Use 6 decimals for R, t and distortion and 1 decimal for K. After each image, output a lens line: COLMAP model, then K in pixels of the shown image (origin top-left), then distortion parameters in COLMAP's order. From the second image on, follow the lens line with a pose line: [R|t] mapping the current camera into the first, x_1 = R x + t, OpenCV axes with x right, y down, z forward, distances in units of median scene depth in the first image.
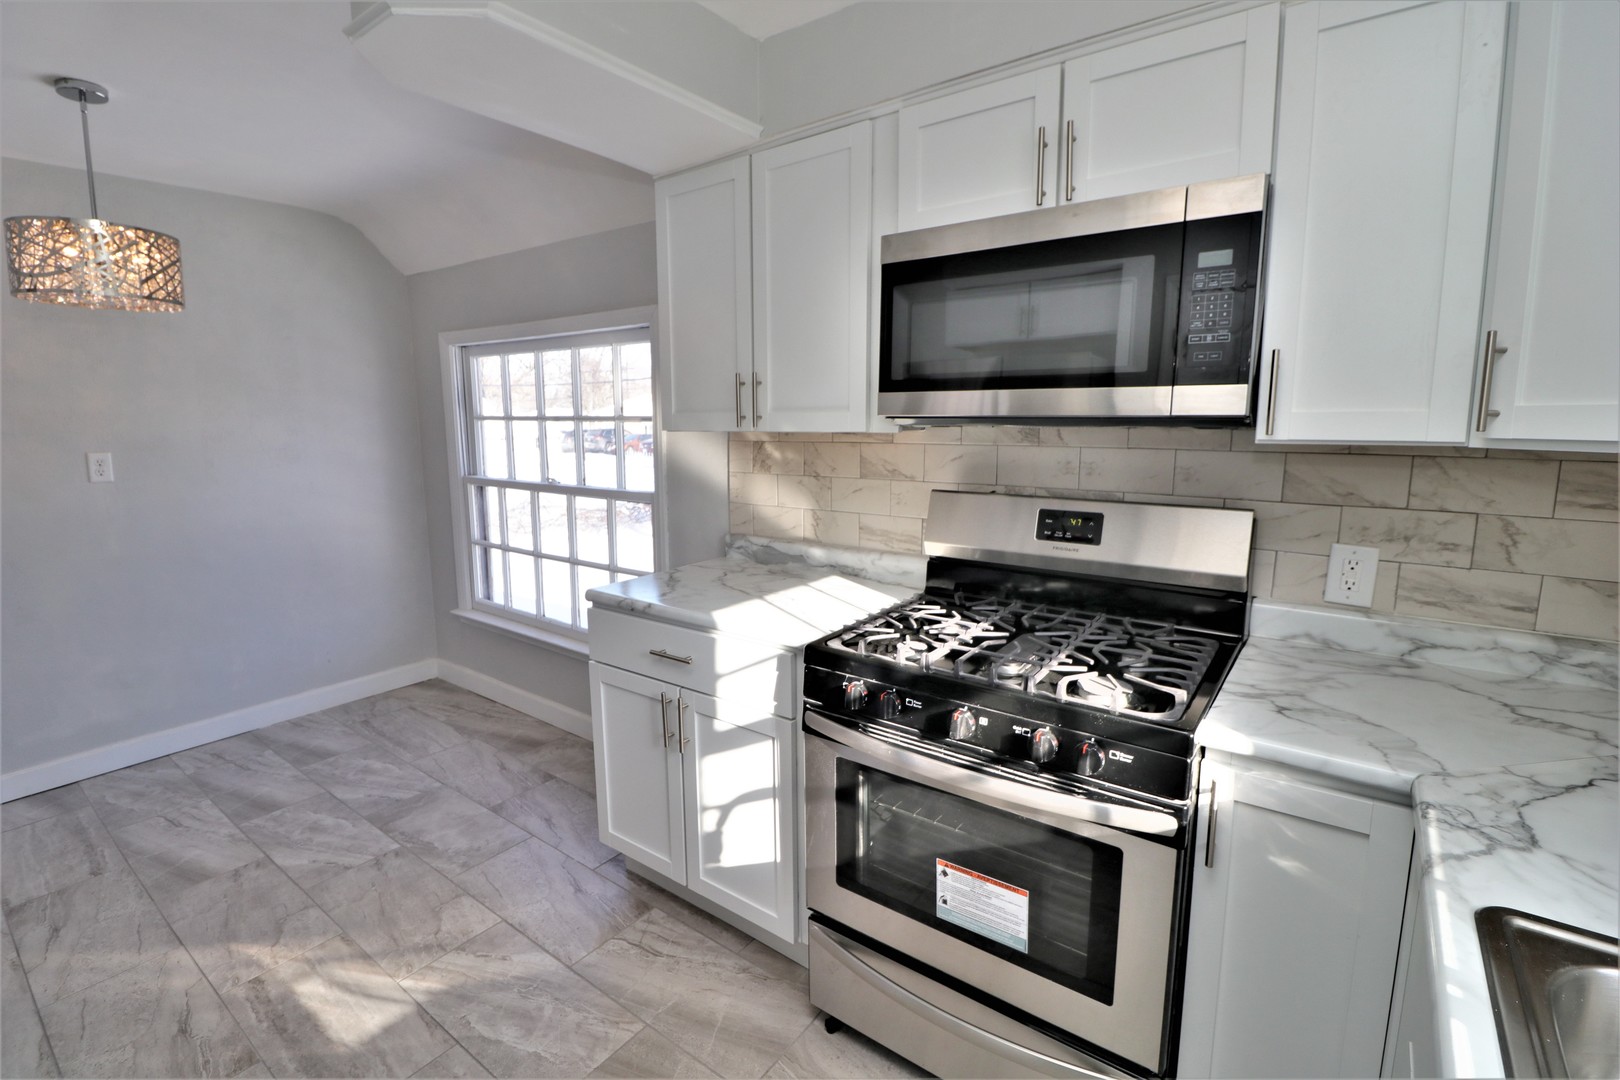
lens RADIAL K [[749.1, 0, 788.6], [0, 749.1, 525.1], [0, 0, 1]] dist [0.001642, -0.012411]
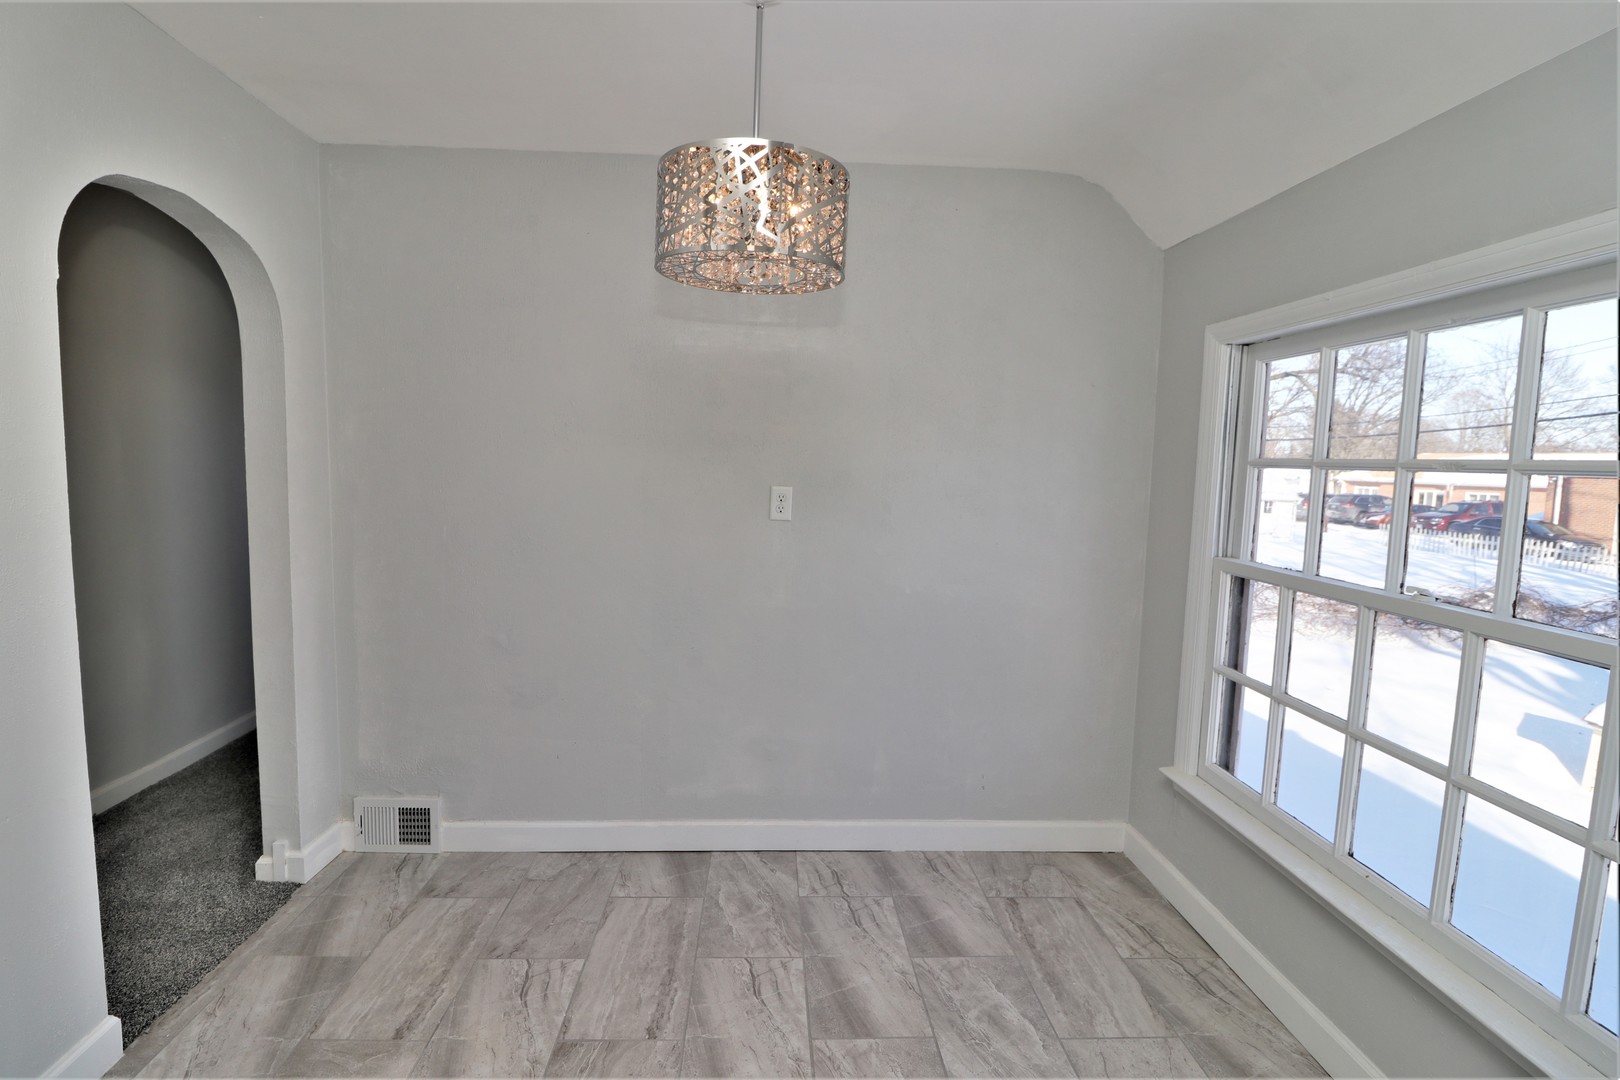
lens RADIAL K [[749.1, 0, 788.6], [0, 749.1, 525.1], [0, 0, 1]] dist [0.001642, -0.012411]
pose [[0.638455, 0.089162, -0.764478, -0.217967], [-0.145492, 0.989341, -0.006120, -0.042184], [0.755783, 0.115132, 0.644621, 0.389730]]
